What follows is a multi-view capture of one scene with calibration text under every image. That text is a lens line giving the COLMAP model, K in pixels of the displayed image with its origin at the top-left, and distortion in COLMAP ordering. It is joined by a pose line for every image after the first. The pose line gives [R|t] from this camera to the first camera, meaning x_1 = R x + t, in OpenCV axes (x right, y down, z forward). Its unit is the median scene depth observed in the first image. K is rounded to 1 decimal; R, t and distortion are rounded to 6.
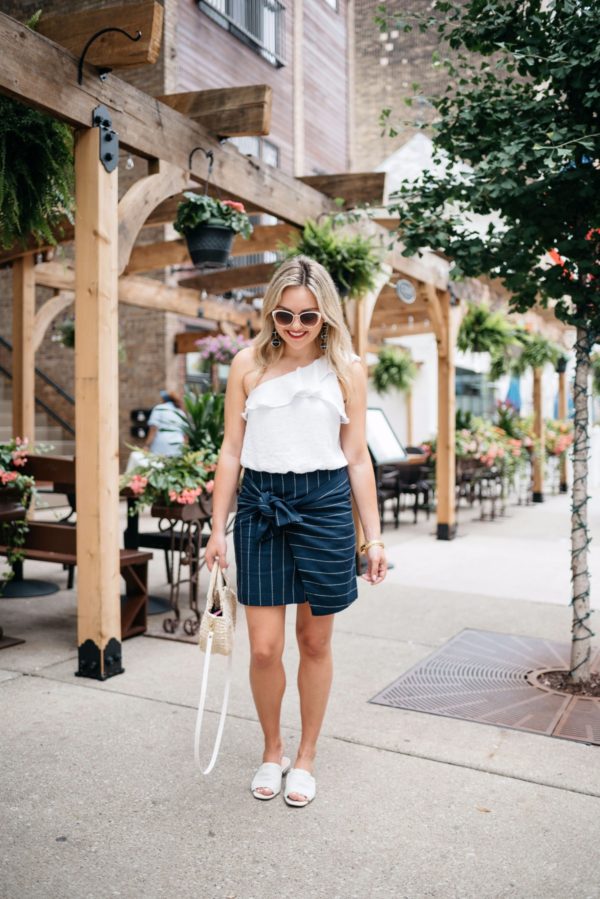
lens RADIAL K [[865.7, 0, 300.0], [0, 865.7, 449.5], [0, 0, 1]] dist [-0.095431, 0.032200]
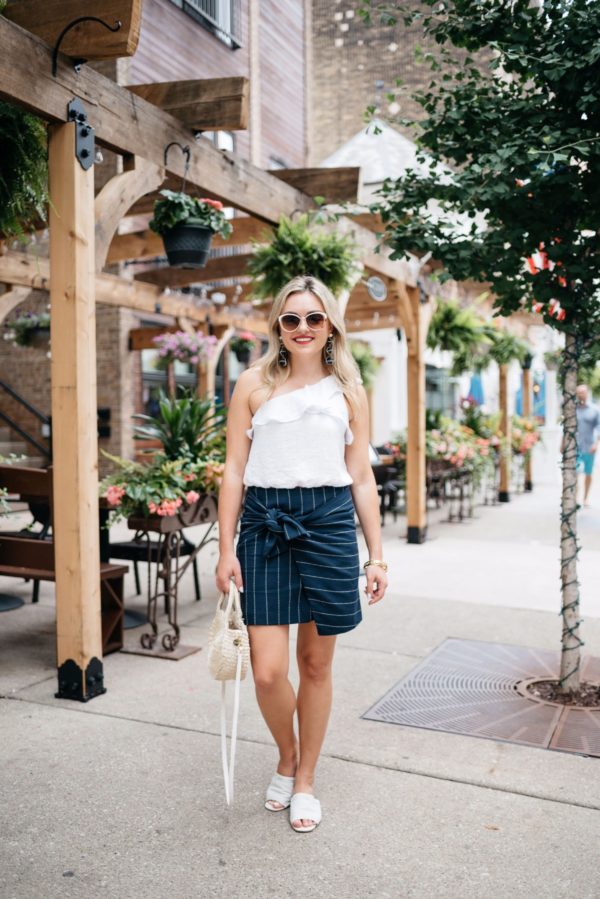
lens RADIAL K [[898.1, 0, 308.1], [0, 898.1, 464.2], [0, 0, 1]] dist [-0.098241, 0.040273]
pose [[0.997792, -0.007255, 0.066014, -0.036762], [0.005822, 0.999744, 0.021873, -0.014453], [-0.066156, -0.021440, 0.997579, -0.003983]]
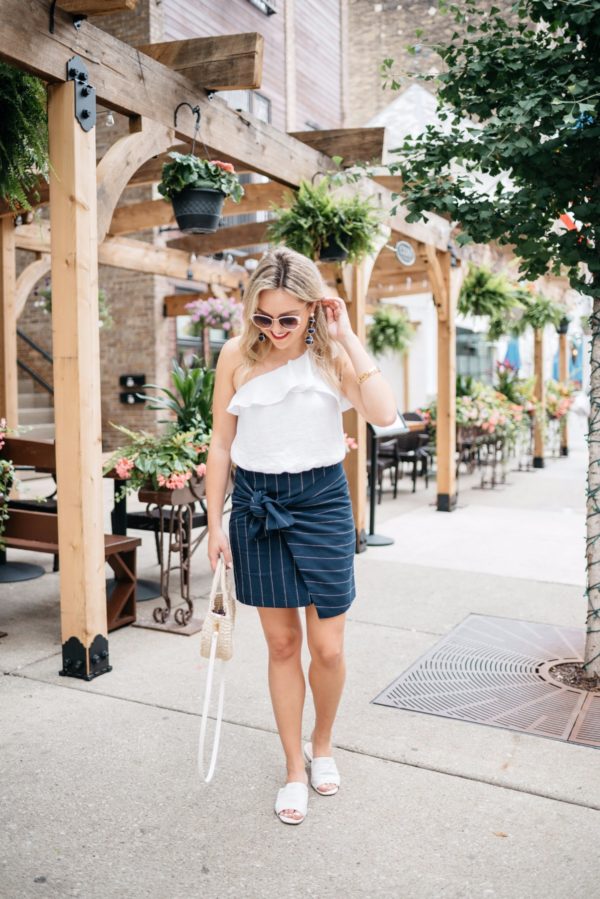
lens RADIAL K [[872.9, 0, 300.0], [0, 872.9, 449.5], [0, 0, 1]] dist [-0.092918, 0.049127]
pose [[0.999951, -0.006824, 0.007222, -0.003029], [0.006468, 0.998813, 0.048278, -0.022959], [-0.007543, -0.048229, 0.998808, 0.053896]]
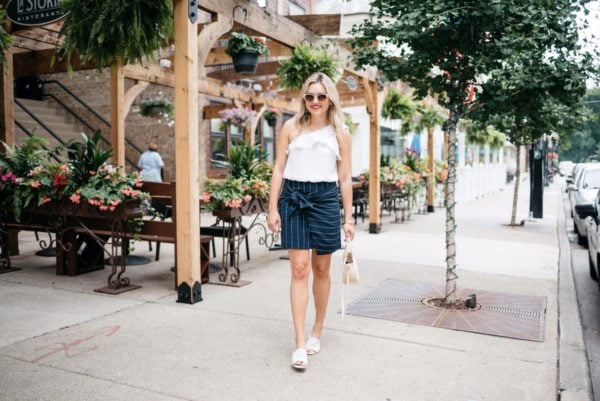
lens RADIAL K [[582.6, 0, 303.2], [0, 582.6, 202.4], [0, 0, 1]] dist [-0.092918, 0.049127]
pose [[0.998680, -0.004468, 0.051174, -0.046853], [0.002545, 0.999291, 0.037572, 0.006253], [-0.051306, -0.037392, 0.997983, -0.197615]]
